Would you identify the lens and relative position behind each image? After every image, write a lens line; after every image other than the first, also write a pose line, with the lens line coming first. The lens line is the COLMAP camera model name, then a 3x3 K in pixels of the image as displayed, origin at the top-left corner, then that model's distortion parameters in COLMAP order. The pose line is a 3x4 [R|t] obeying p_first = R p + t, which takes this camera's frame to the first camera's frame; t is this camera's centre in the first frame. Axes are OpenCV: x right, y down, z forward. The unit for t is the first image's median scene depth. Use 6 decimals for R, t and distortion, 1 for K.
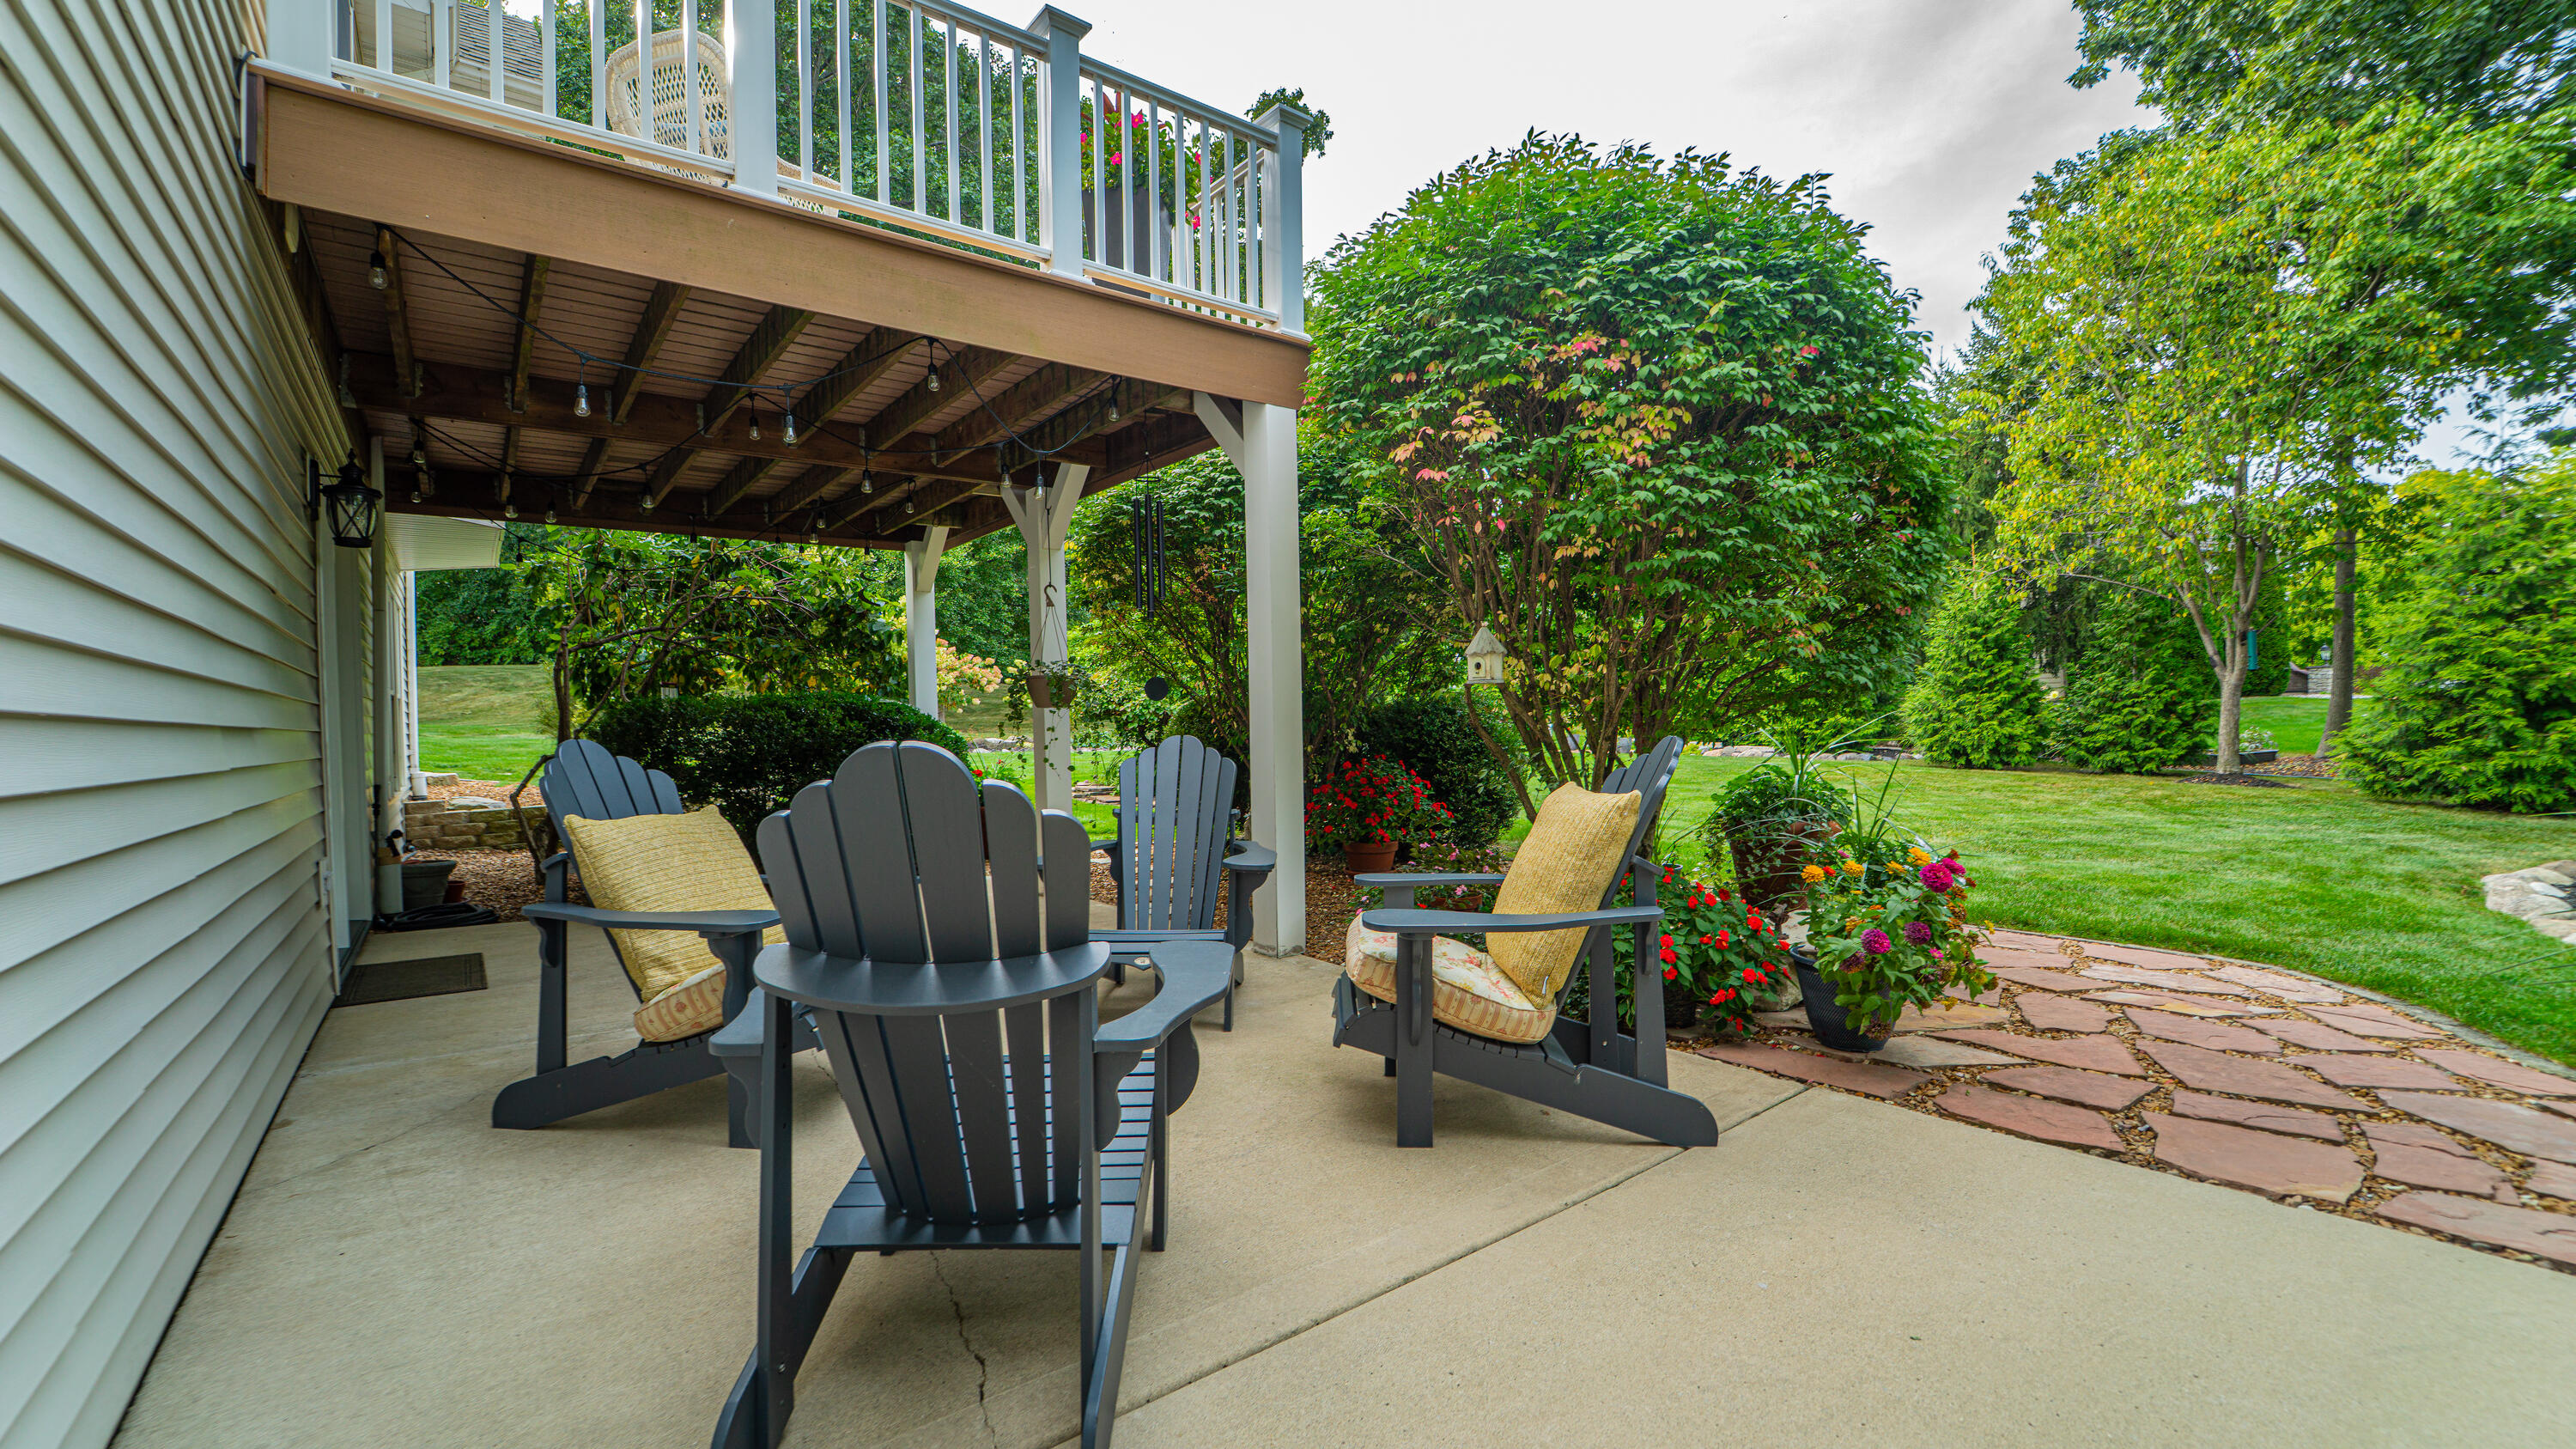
lens RADIAL K [[1047.0, 0, 1297.5], [0, 1047.0, 734.2], [0, 0, 1]] dist [-0.023148, -0.000631]
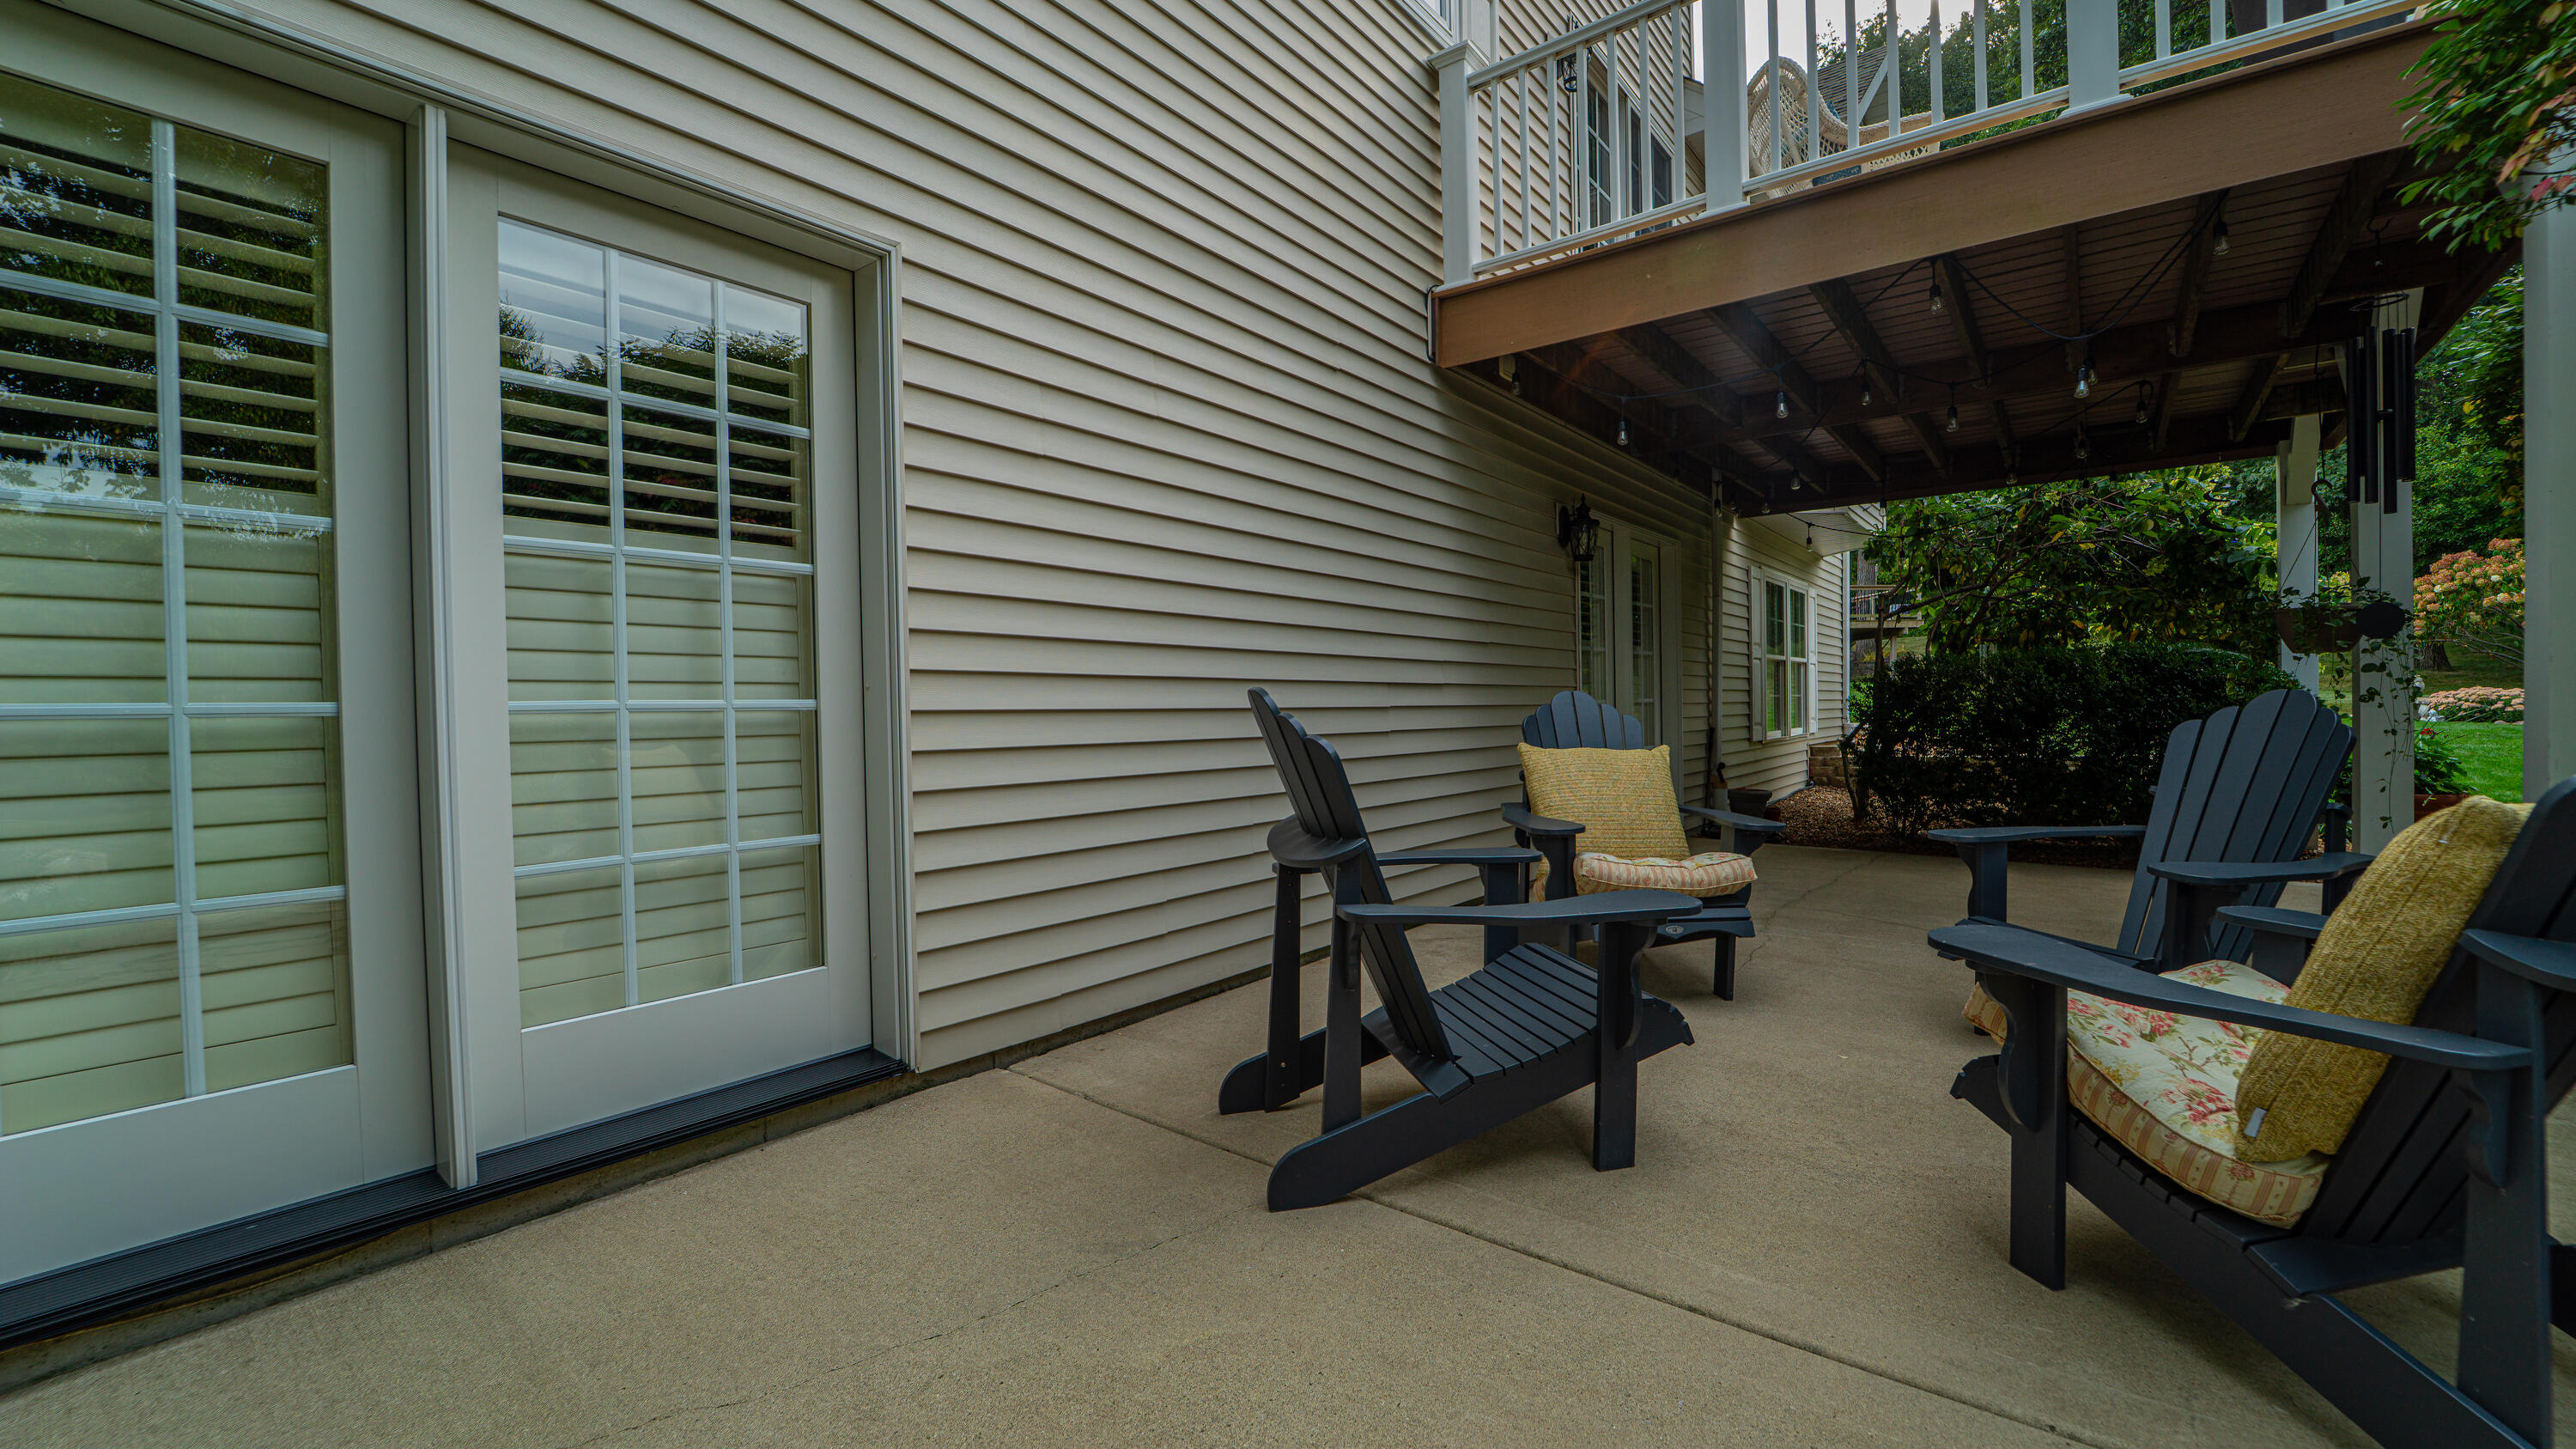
lens RADIAL K [[1047.0, 0, 1297.5], [0, 1047.0, 734.2], [0, 0, 1]] dist [-0.023148, -0.000631]
pose [[0.239215, 0.041860, -0.970064, 0.274979], [-0.003301, 0.999100, 0.042299, 0.002824], [0.970961, -0.006916, 0.239138, 0.154082]]
